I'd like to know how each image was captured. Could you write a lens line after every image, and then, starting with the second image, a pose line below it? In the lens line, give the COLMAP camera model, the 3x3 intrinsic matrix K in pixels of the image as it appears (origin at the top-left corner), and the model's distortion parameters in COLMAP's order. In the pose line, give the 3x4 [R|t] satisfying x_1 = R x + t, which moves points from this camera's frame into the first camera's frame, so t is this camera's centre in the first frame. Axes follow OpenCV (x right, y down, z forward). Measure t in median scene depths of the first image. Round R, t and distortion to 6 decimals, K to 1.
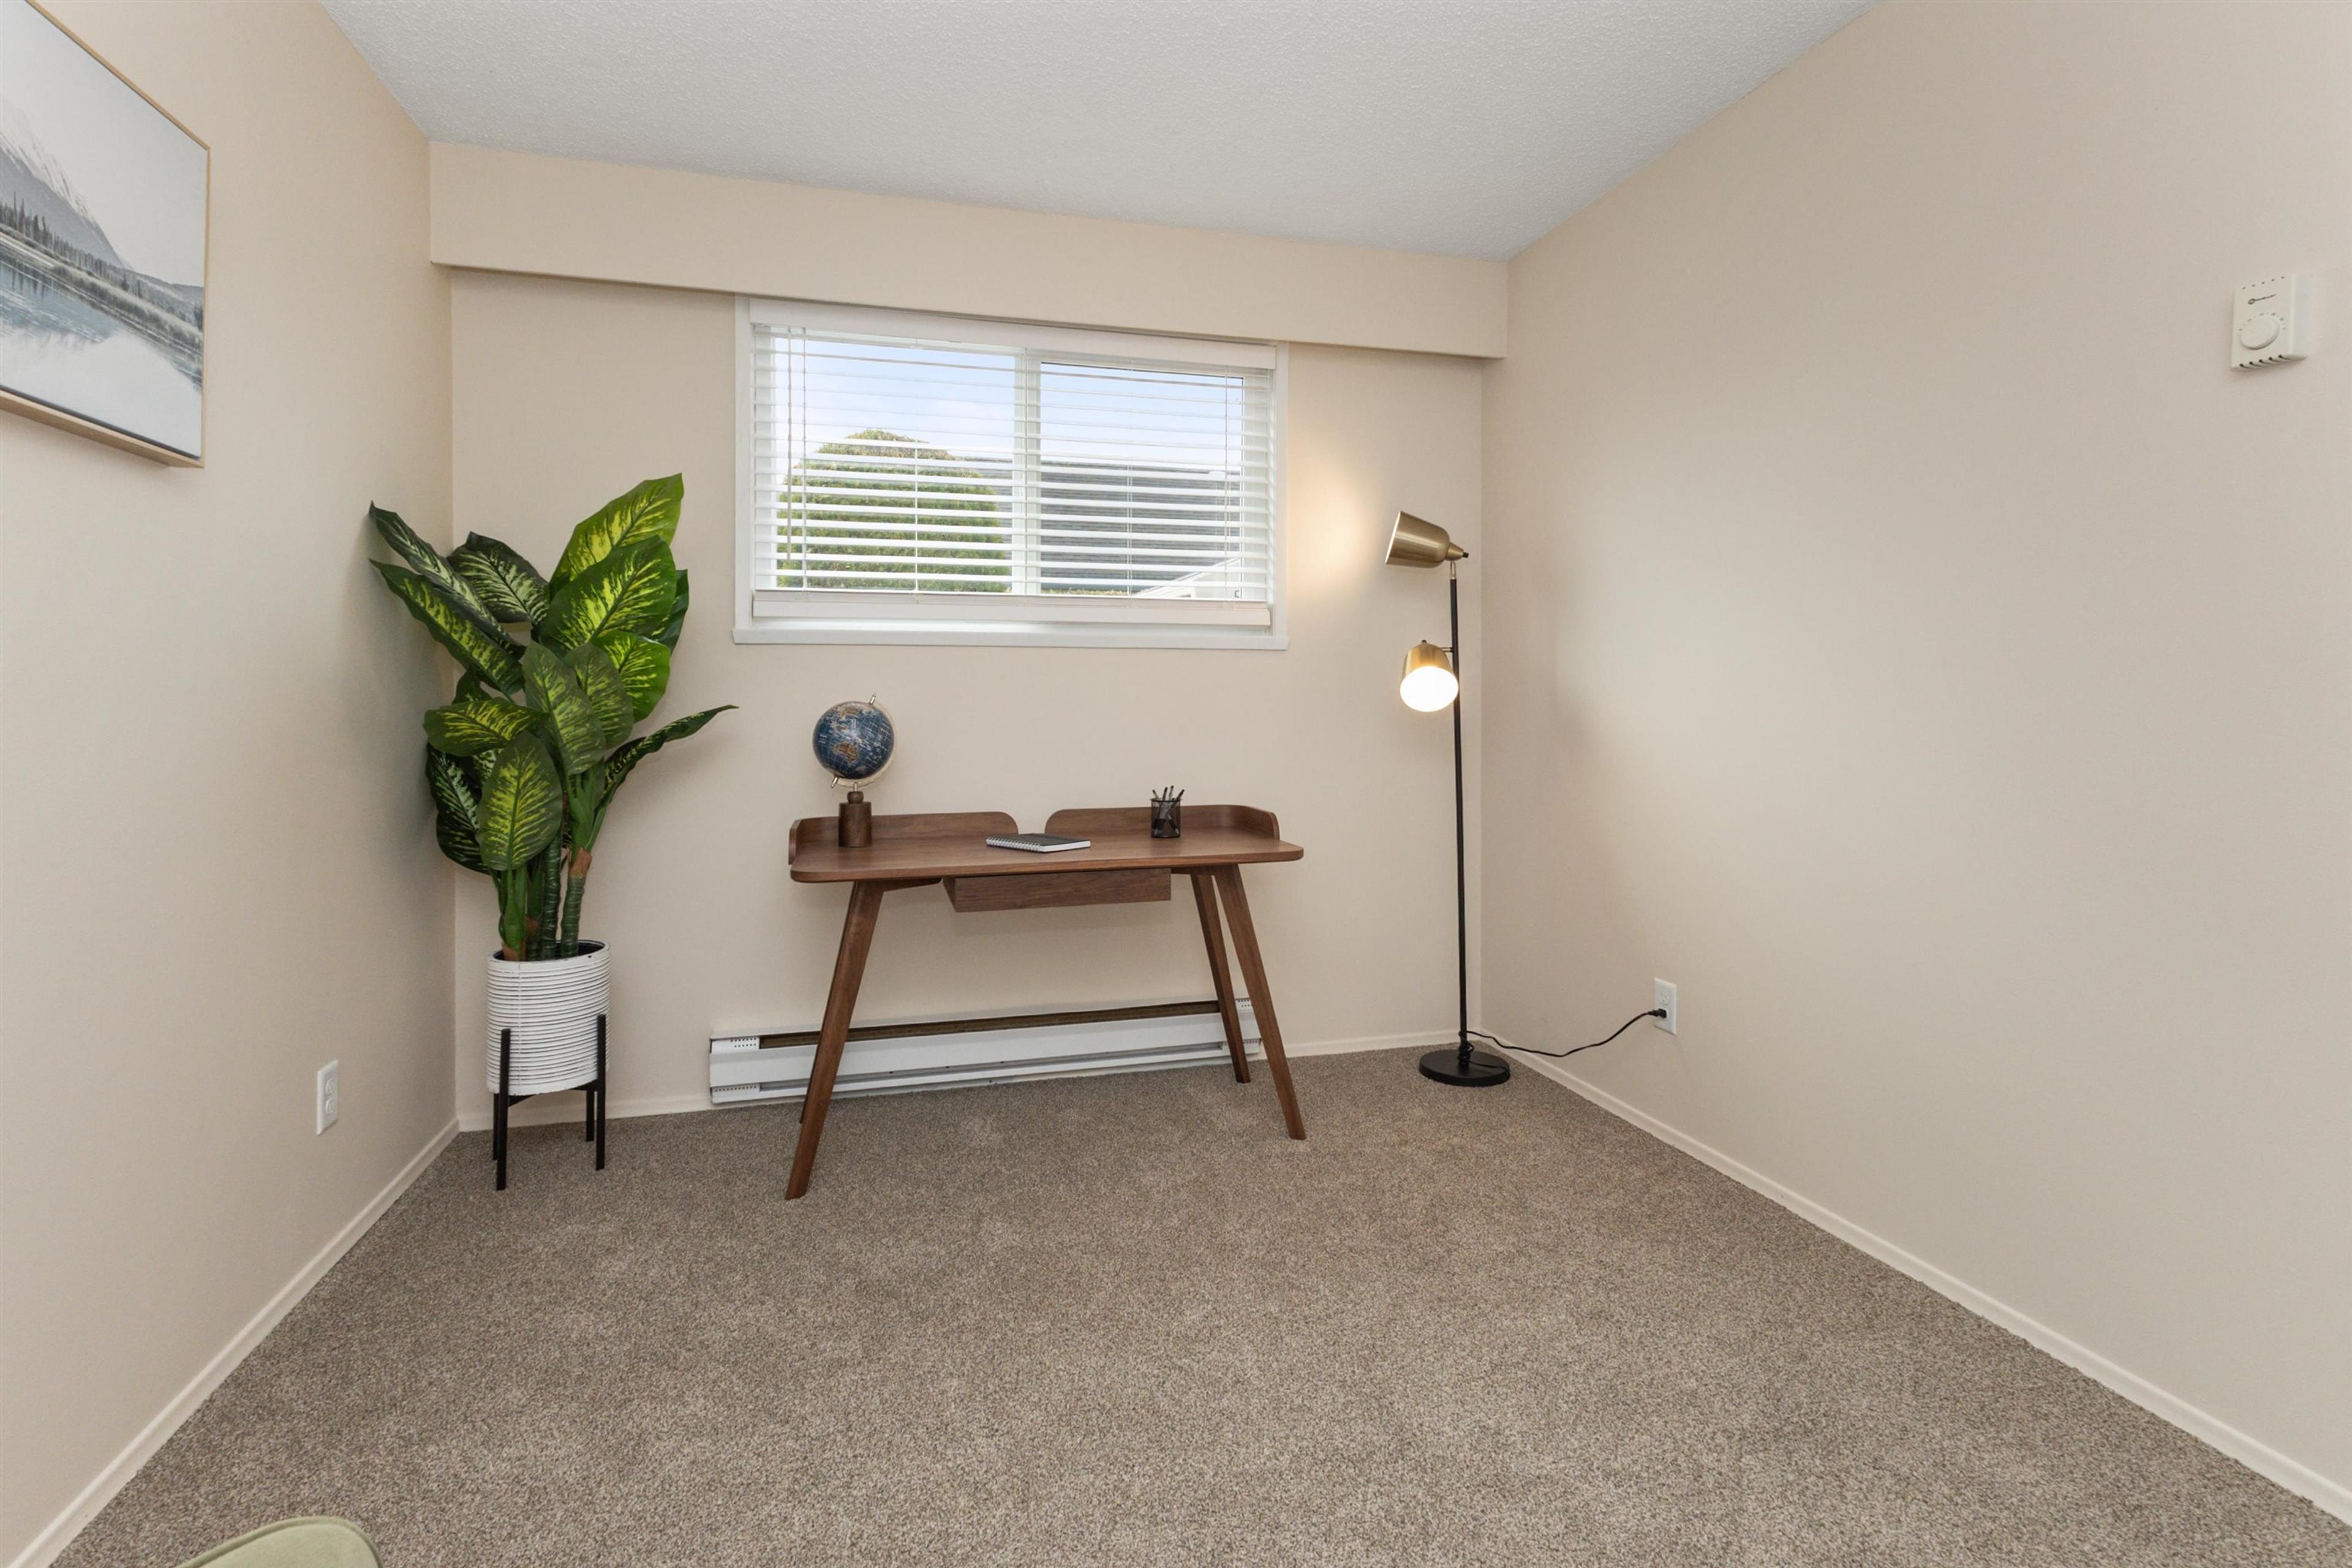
lens RADIAL K [[1111.6, 0, 1180.5], [0, 1111.6, 709.0], [0, 0, 1]] dist [0.000936, -0.000476]
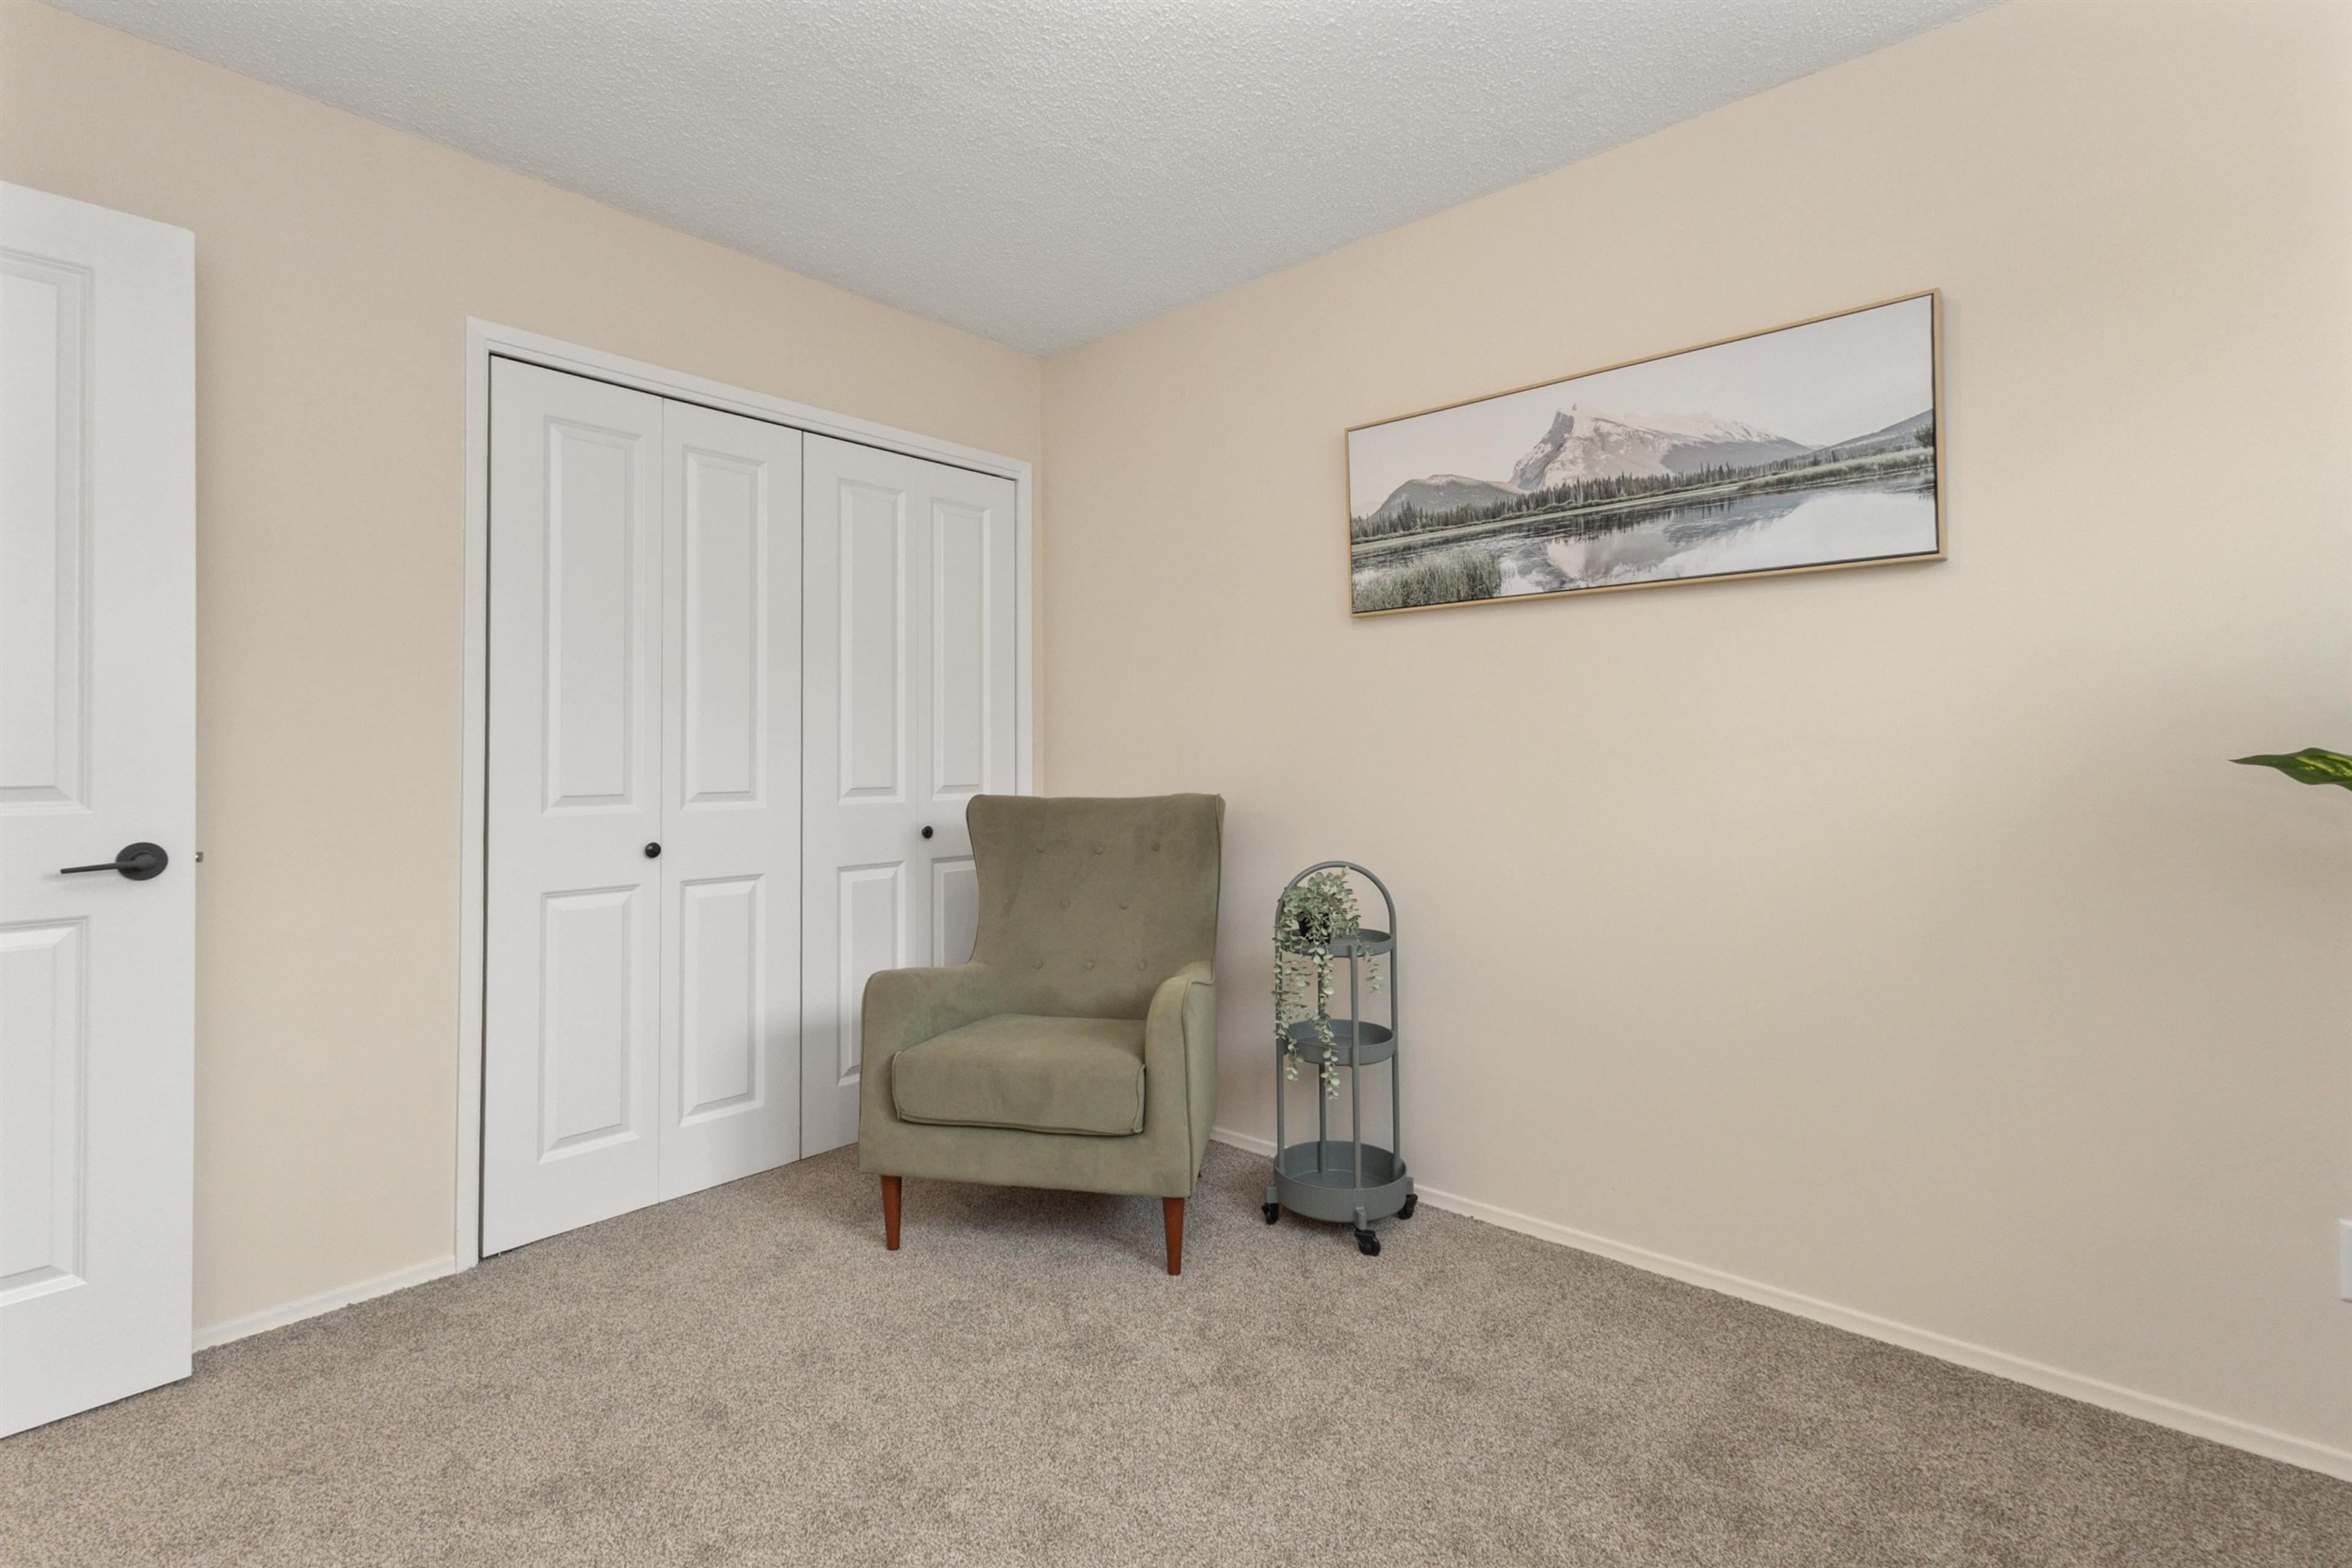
lens RADIAL K [[1078.2, 0, 1173.9], [0, 1078.2, 744.2], [0, 0, 1]] dist [0.002065, 0.000188]
pose [[-0.838826, -0.000511, -0.544400, 0.259760], [-0.000409, 1.000000, -0.000308, -0.010899], [0.544400, -0.000036, -0.838826, 0.909255]]
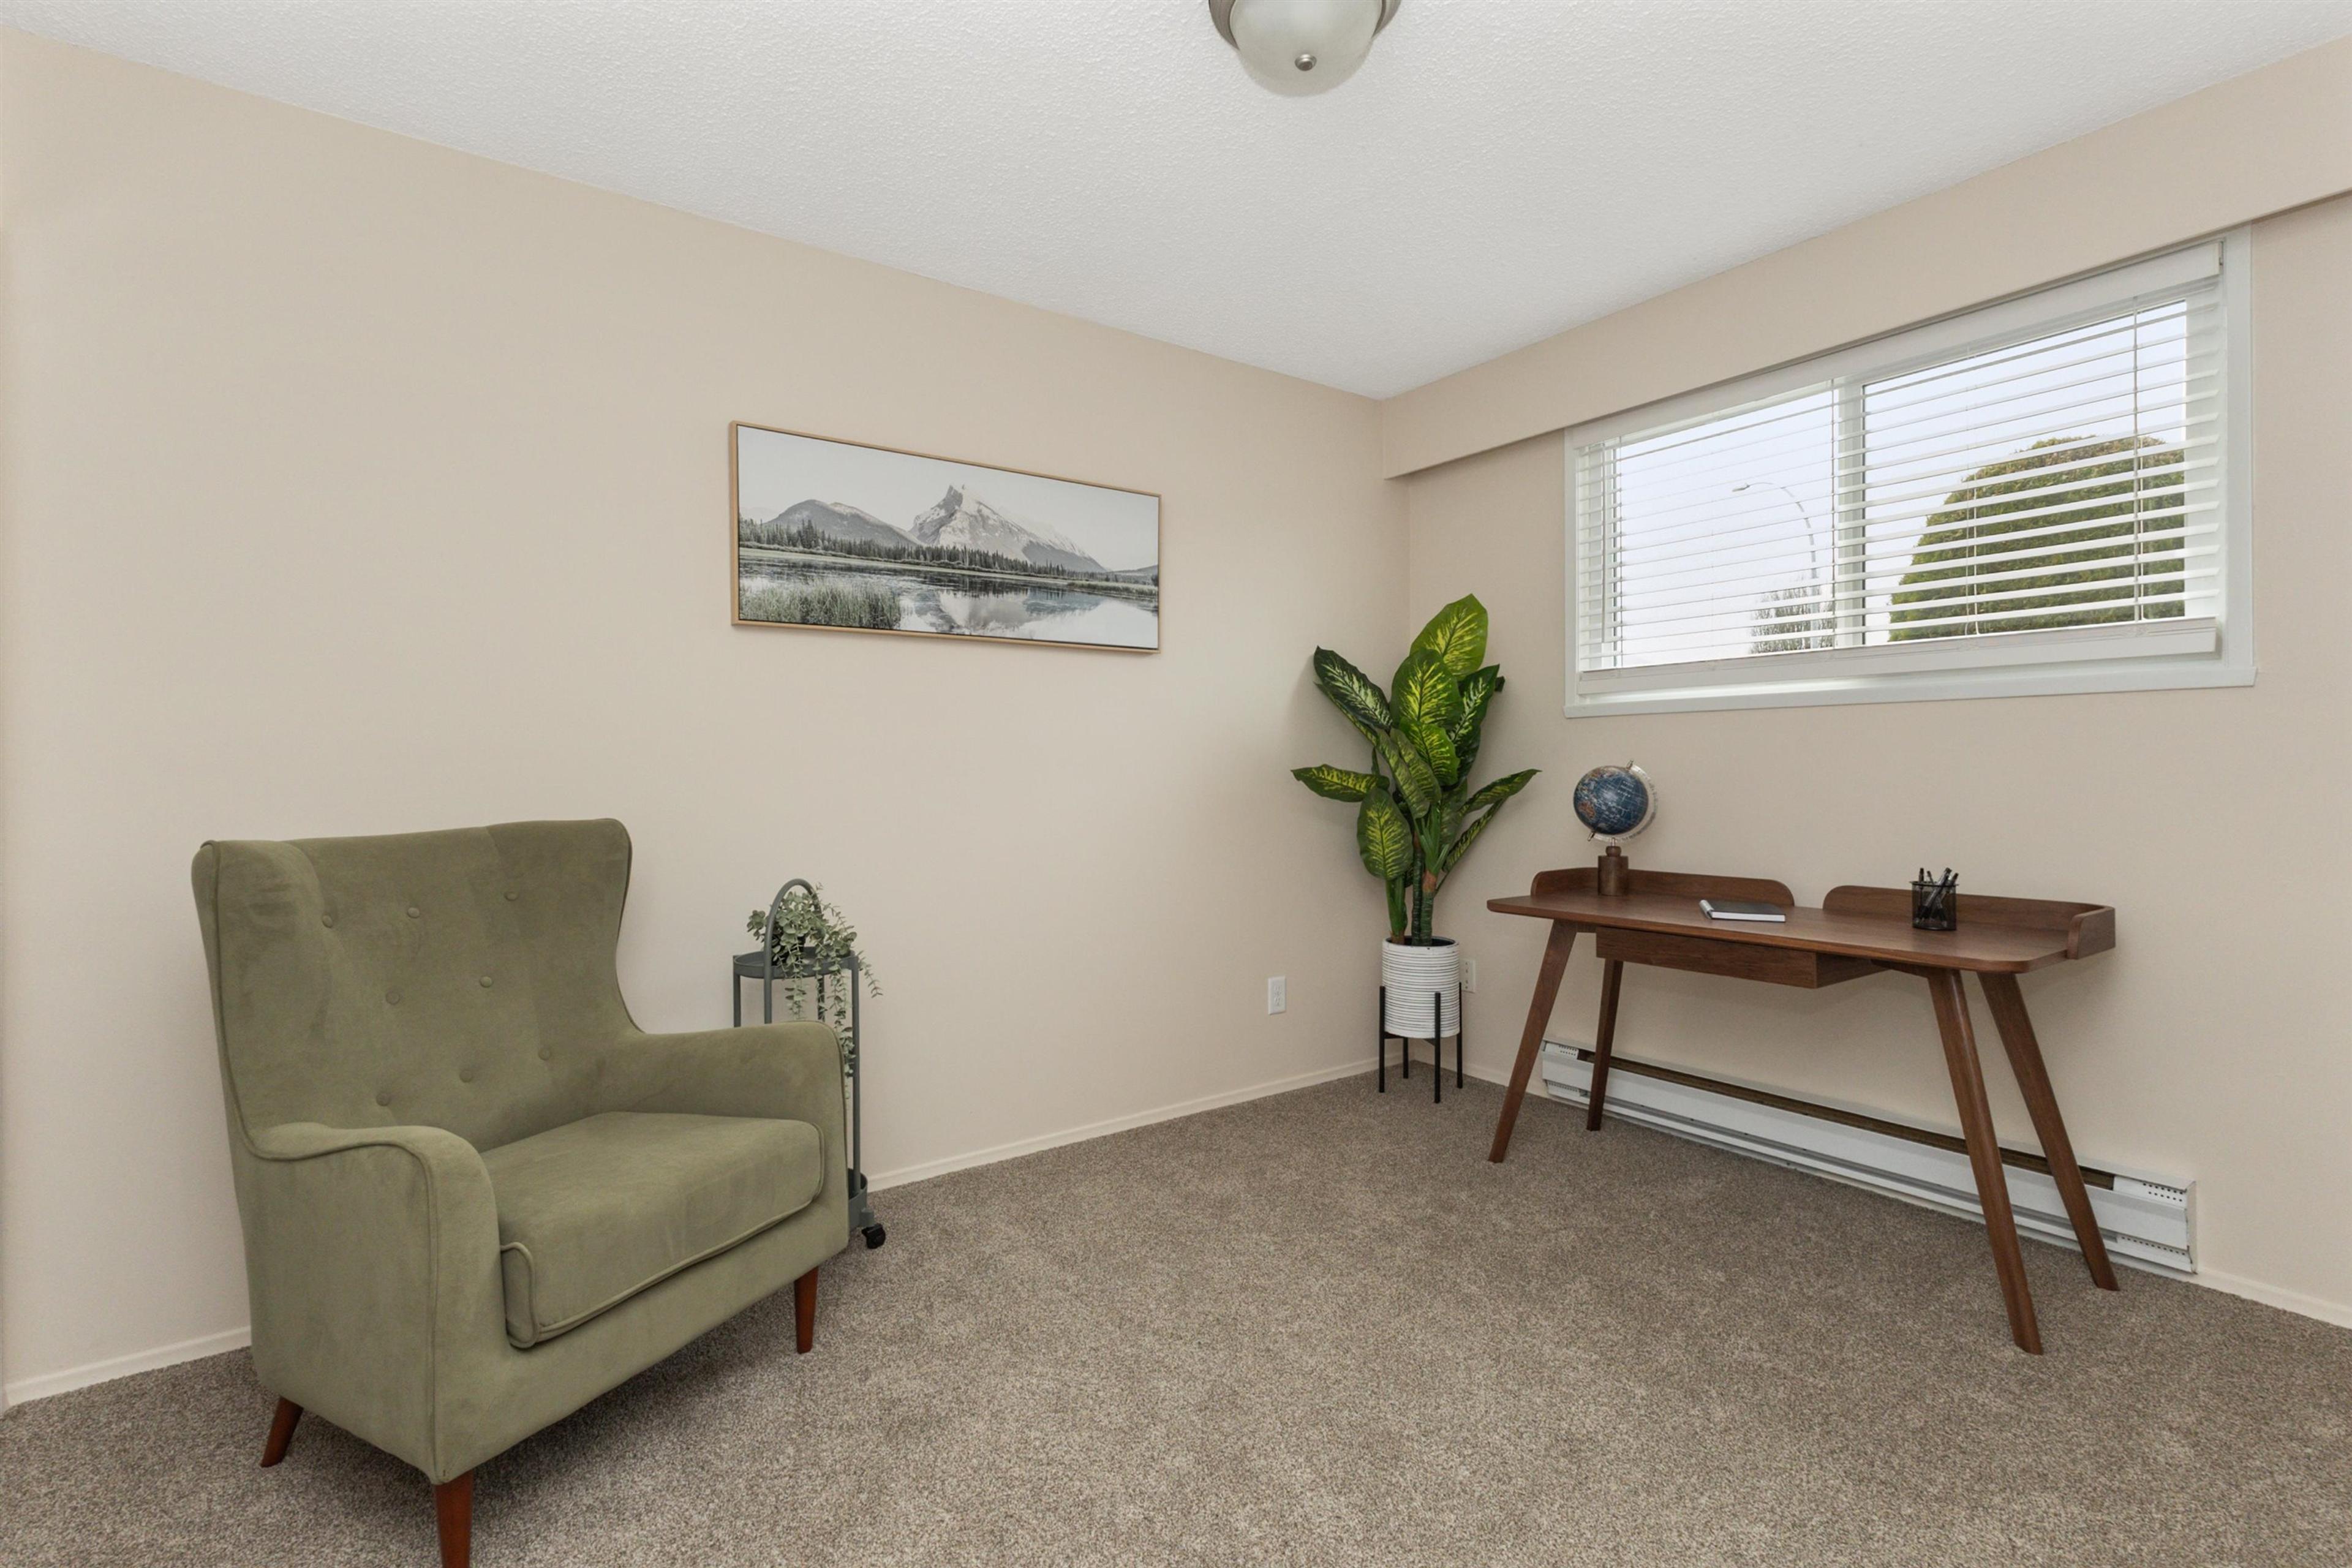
lens RADIAL K [[1086.4, 0, 1170.0], [0, 1086.4, 773.2], [0, 0, 1]] dist [0.015054, 0.000157]
pose [[0.343840, 0.003453, -0.939022, 0.590601], [-0.001264, 0.999994, 0.003214, -0.002569], [0.939028, 0.000082, 0.343842, 0.201217]]
